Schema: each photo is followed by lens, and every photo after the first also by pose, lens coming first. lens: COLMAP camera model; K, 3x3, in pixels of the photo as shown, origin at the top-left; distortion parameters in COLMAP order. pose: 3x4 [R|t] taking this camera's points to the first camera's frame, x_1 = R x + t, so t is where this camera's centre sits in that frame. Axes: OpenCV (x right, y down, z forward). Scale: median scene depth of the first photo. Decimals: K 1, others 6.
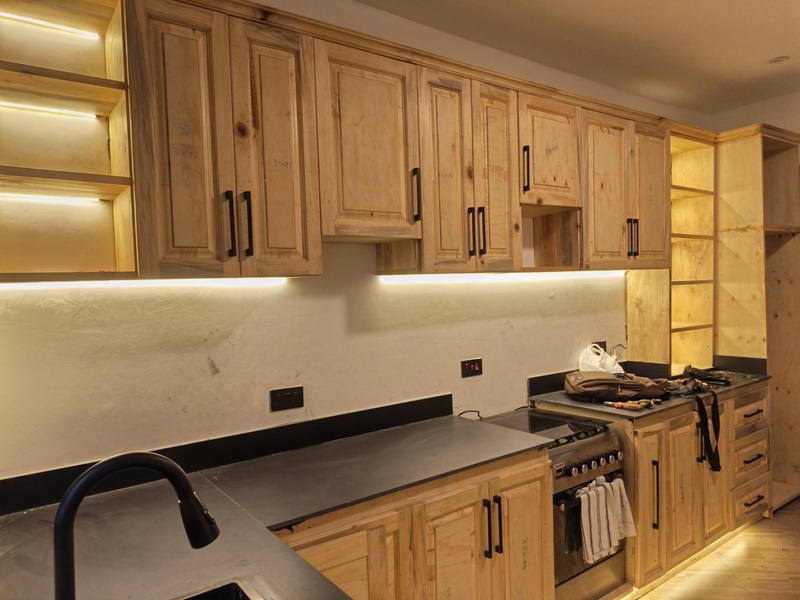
lens RADIAL K [[550.2, 0, 399.6], [0, 550.2, 305.7], [0, 0, 1]] dist [0.032986, -0.038747]
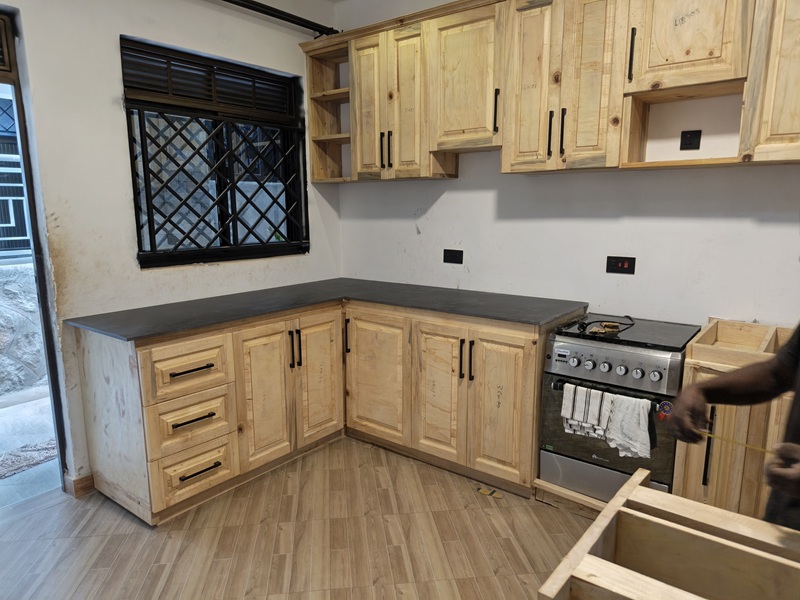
lens RADIAL K [[550.2, 0, 396.0], [0, 550.2, 304.7], [0, 0, 1]] dist [0.032986, -0.038747]
pose [[0.270097, 0.206904, -0.940339, 1.274574], [-0.030649, 0.977991, 0.206385, -0.017193], [0.962345, -0.026924, 0.270494, 0.410957]]
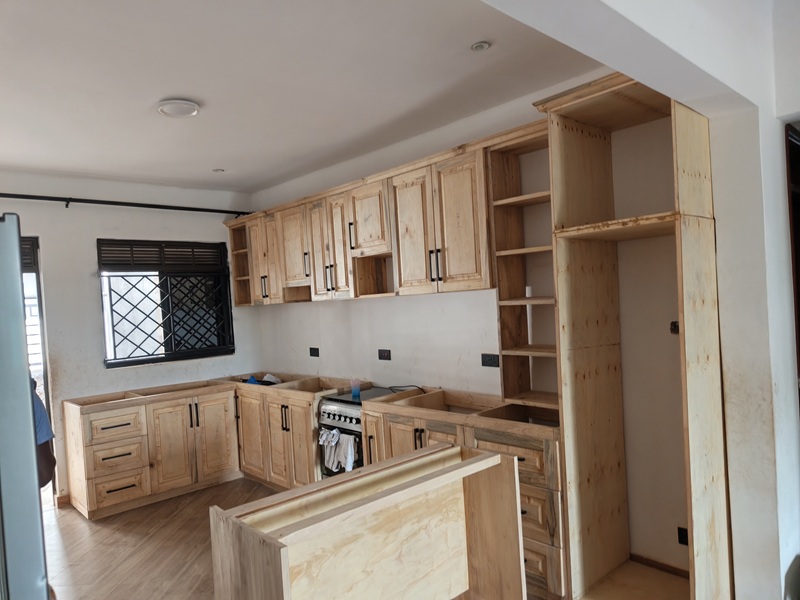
lens RADIAL K [[550.2, 0, 412.6], [0, 550.2, 305.6], [0, 0, 1]] dist [0.032986, -0.038747]
pose [[0.137174, 0.042171, -0.989649, 2.211528], [0.027454, 0.998548, 0.046355, -0.131743], [0.990166, -0.033528, 0.135817, 1.111436]]
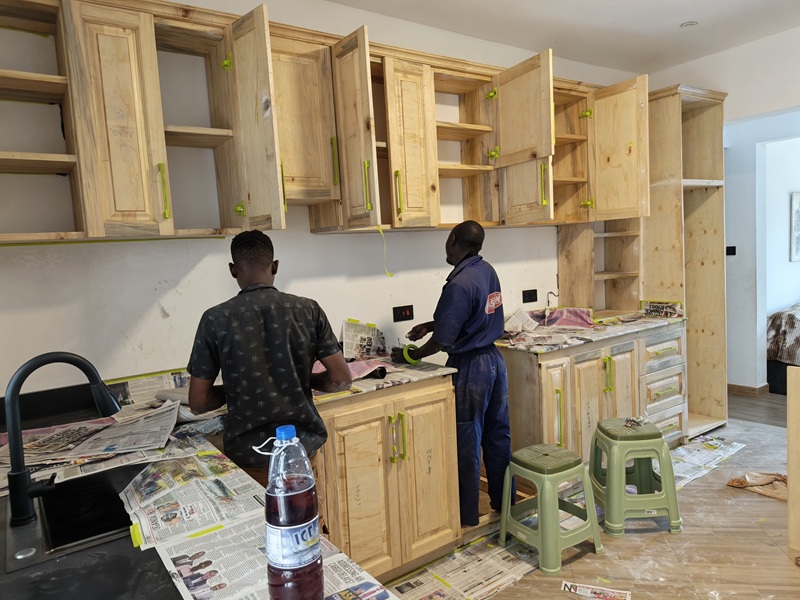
lens RADIAL K [[550.2, 0, 395.3], [0, 550.2, 302.6], [0, 0, 1]] dist [0.032986, -0.038747]
pose [[0.999587, -0.019935, -0.020710, 0.177598], [0.021164, 0.997919, 0.060908, 0.026683], [0.019452, -0.061321, 0.997929, -0.174584]]
